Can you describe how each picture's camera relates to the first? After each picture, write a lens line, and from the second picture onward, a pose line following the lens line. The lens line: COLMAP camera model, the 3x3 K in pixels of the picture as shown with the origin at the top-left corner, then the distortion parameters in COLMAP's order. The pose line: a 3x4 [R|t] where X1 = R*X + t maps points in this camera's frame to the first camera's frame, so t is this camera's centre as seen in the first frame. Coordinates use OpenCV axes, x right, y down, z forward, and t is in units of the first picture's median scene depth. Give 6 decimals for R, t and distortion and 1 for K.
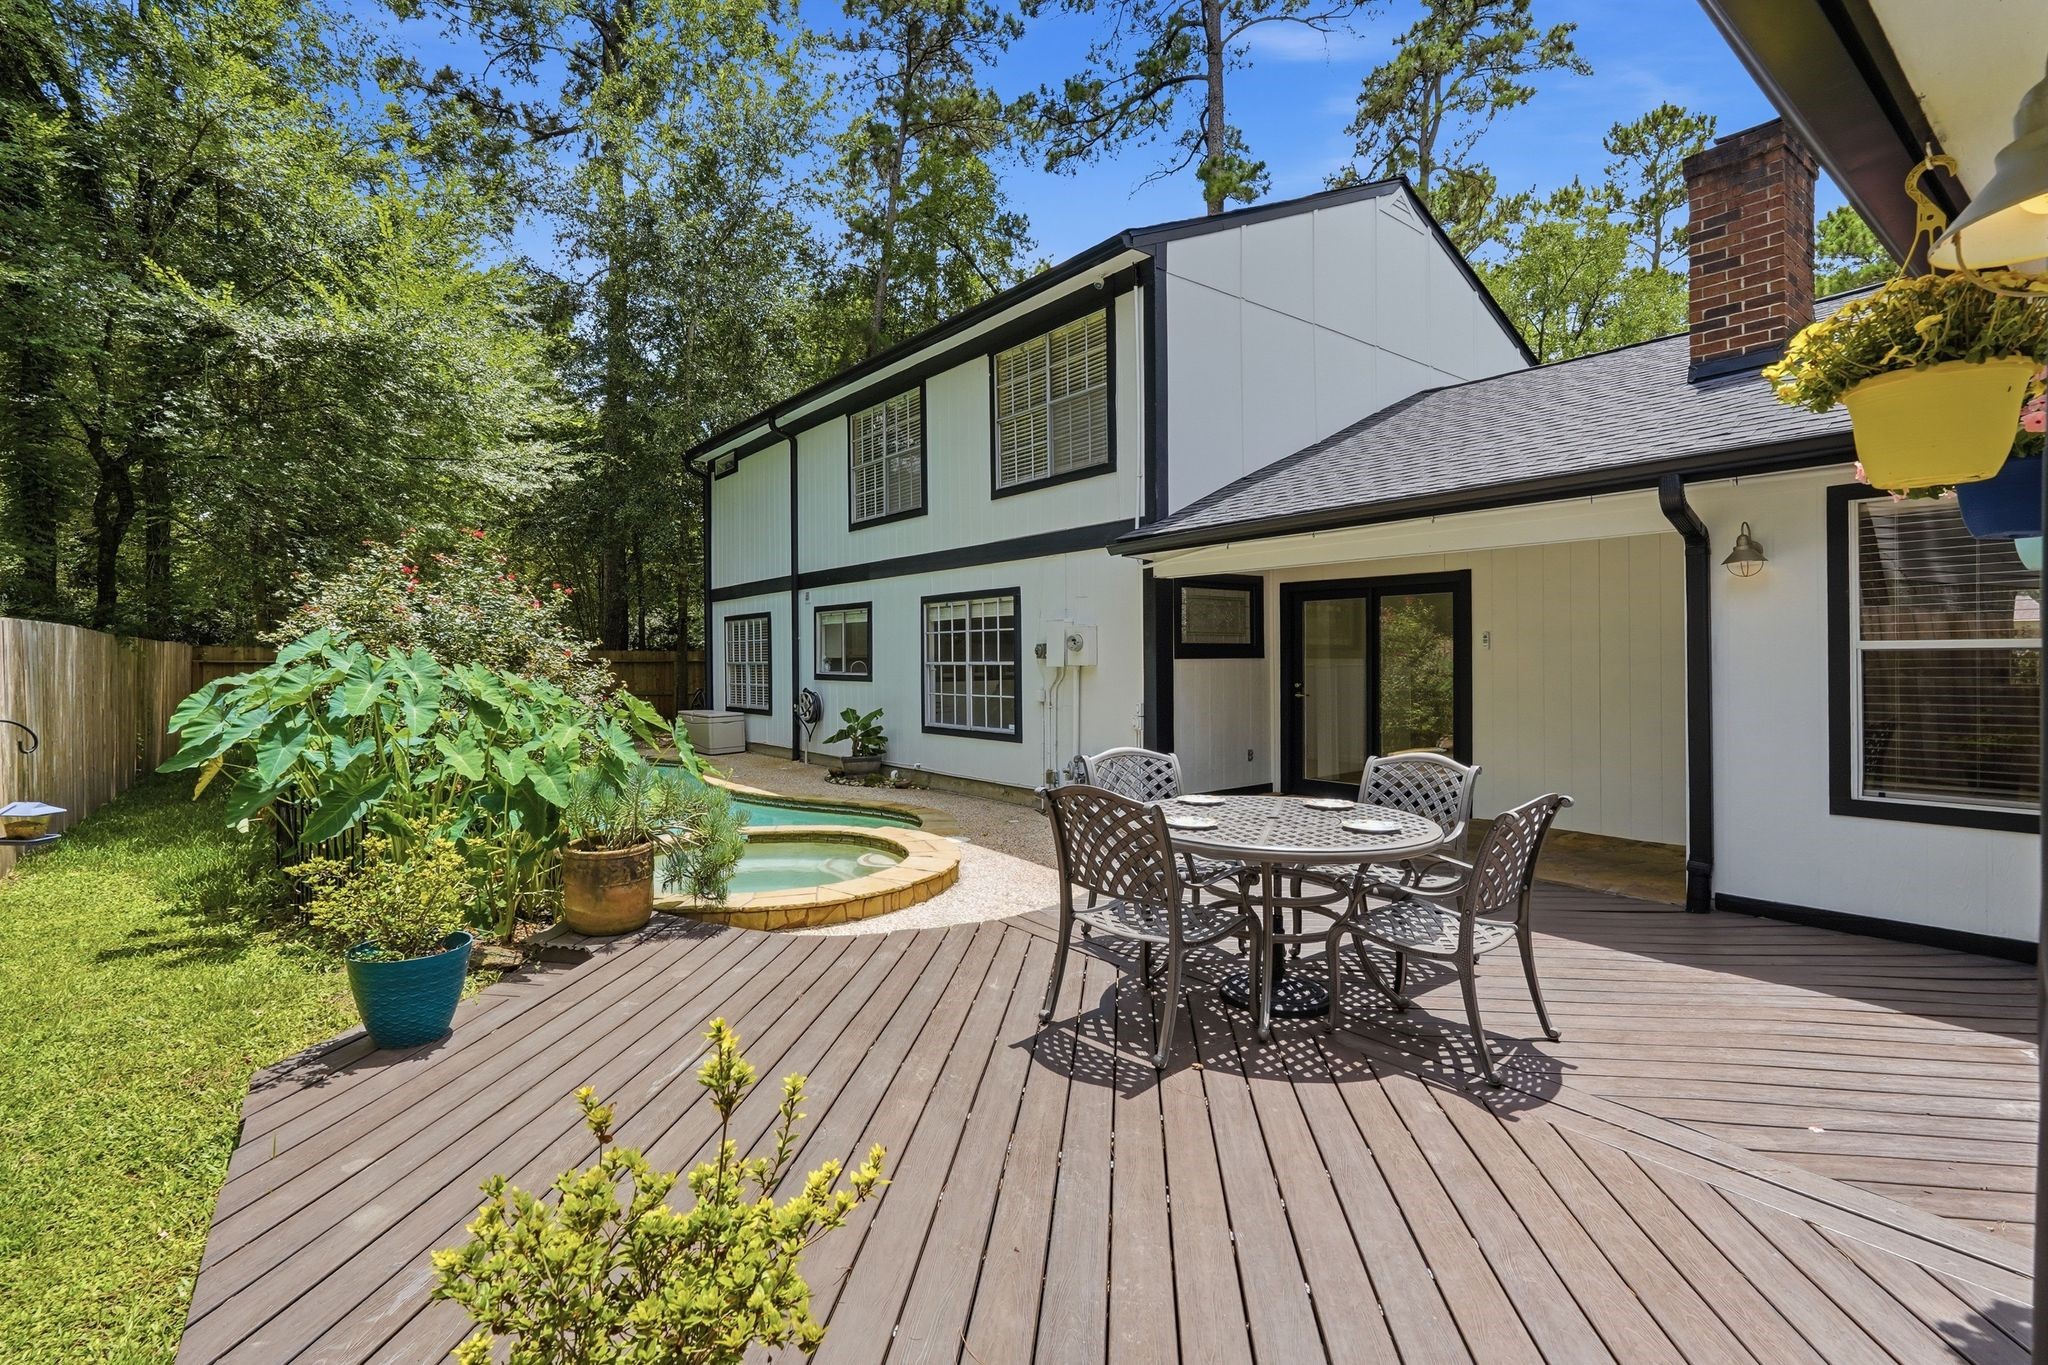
lens RADIAL K [[948.5, 0, 1024.0], [0, 948.5, 682.5], [0, 0, 1]] dist [0.001164, 0.000726]
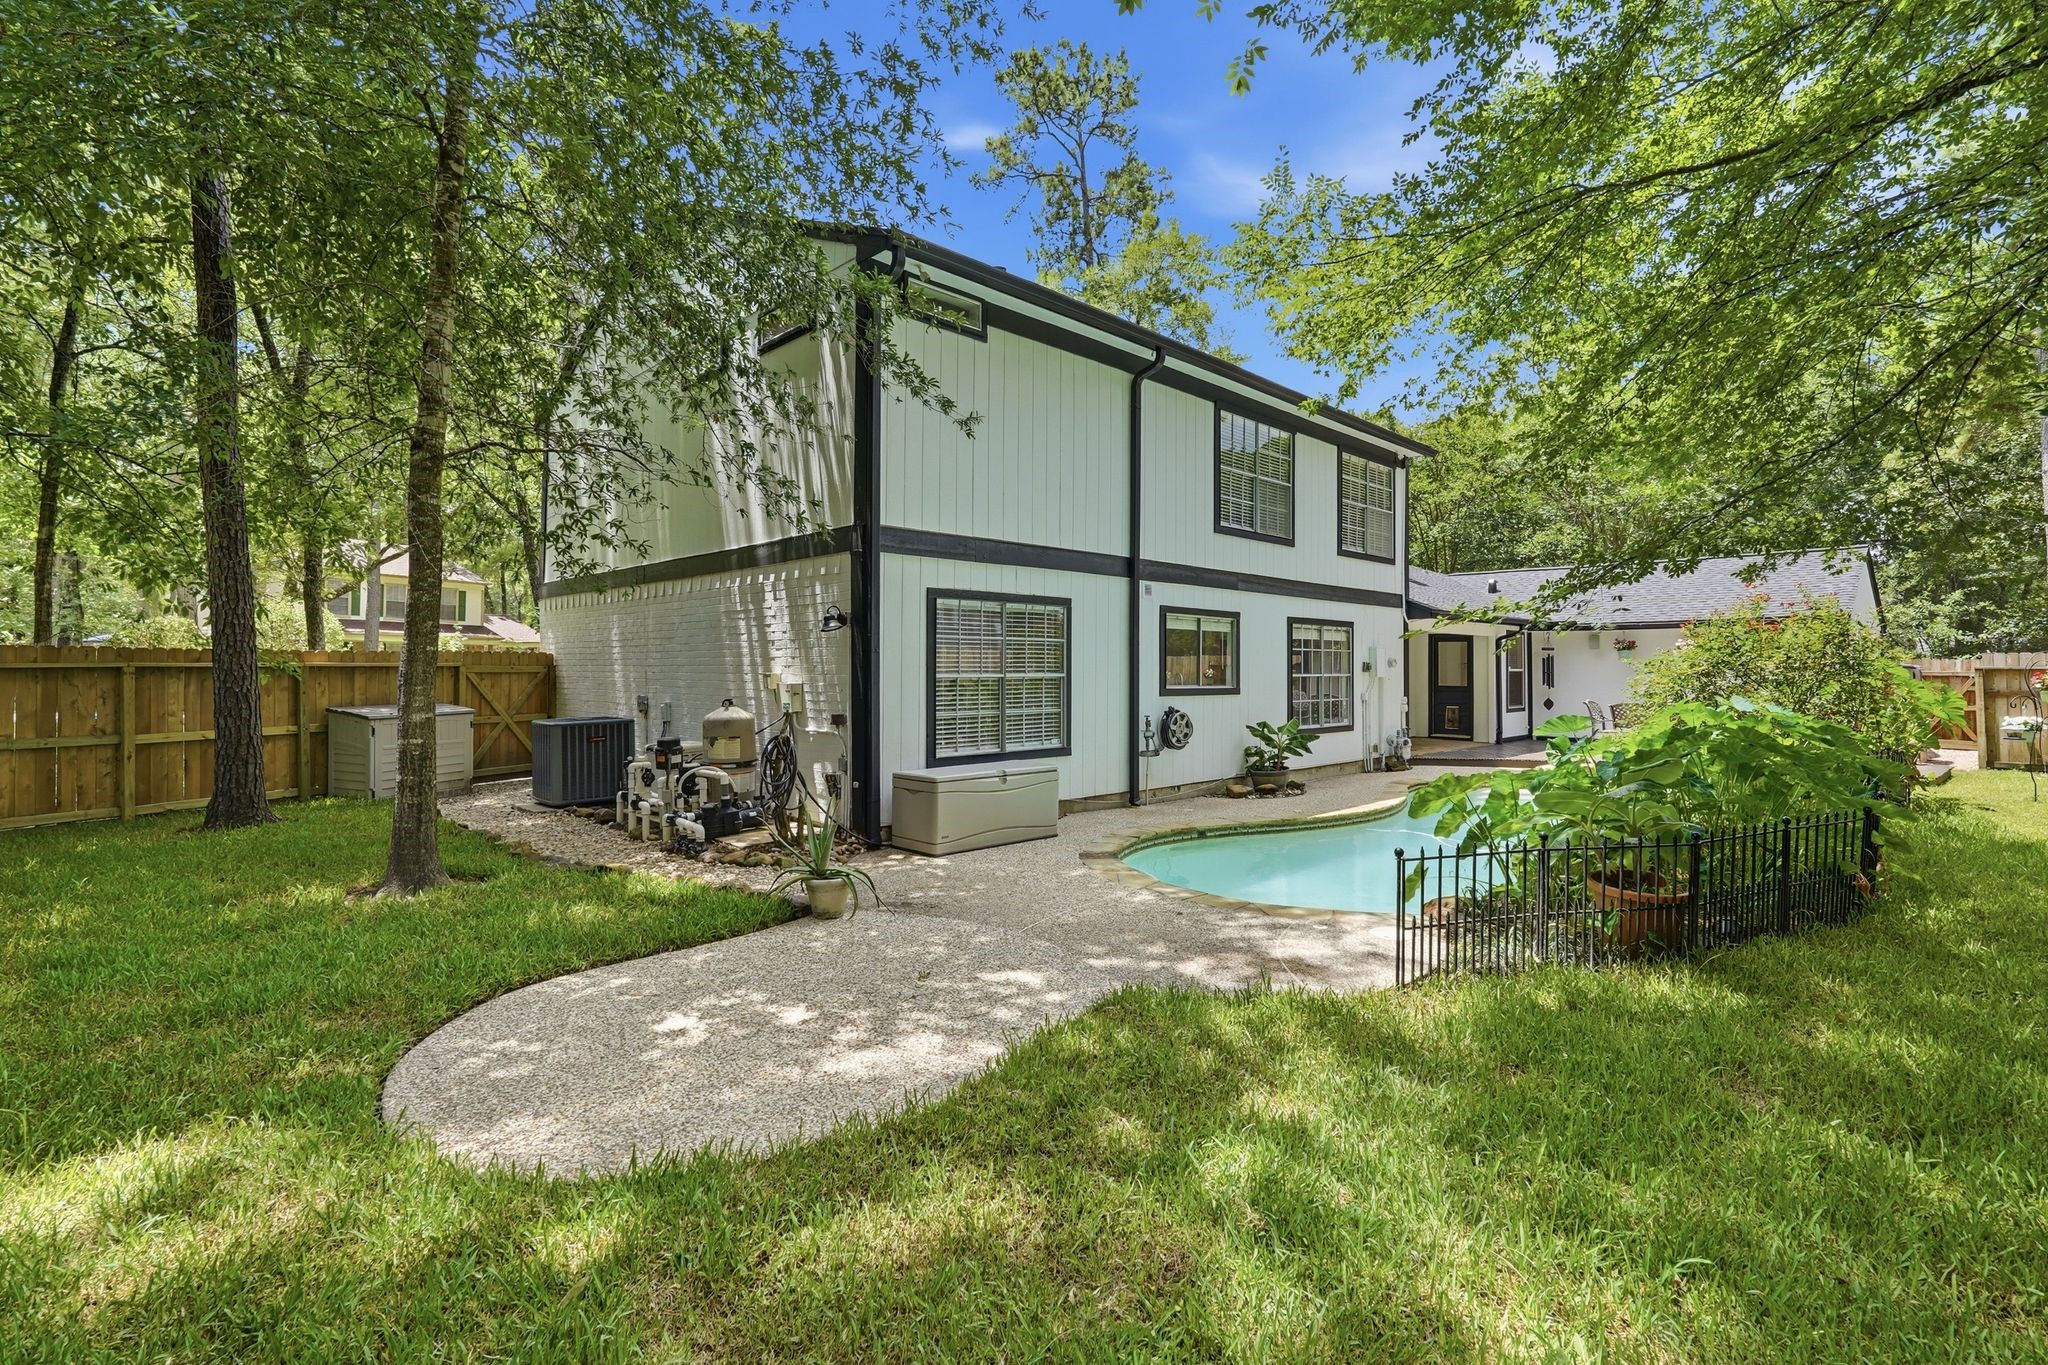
lens RADIAL K [[948.5, 0, 1024.0], [0, 948.5, 682.5], [0, 0, 1]] dist [0.001164, 0.000726]
pose [[-0.107467, 0.001593, 0.994207, -1.125774], [0.029333, 0.999568, 0.001569, -0.021069], [-0.993776, 0.029331, -0.107468, 1.345207]]
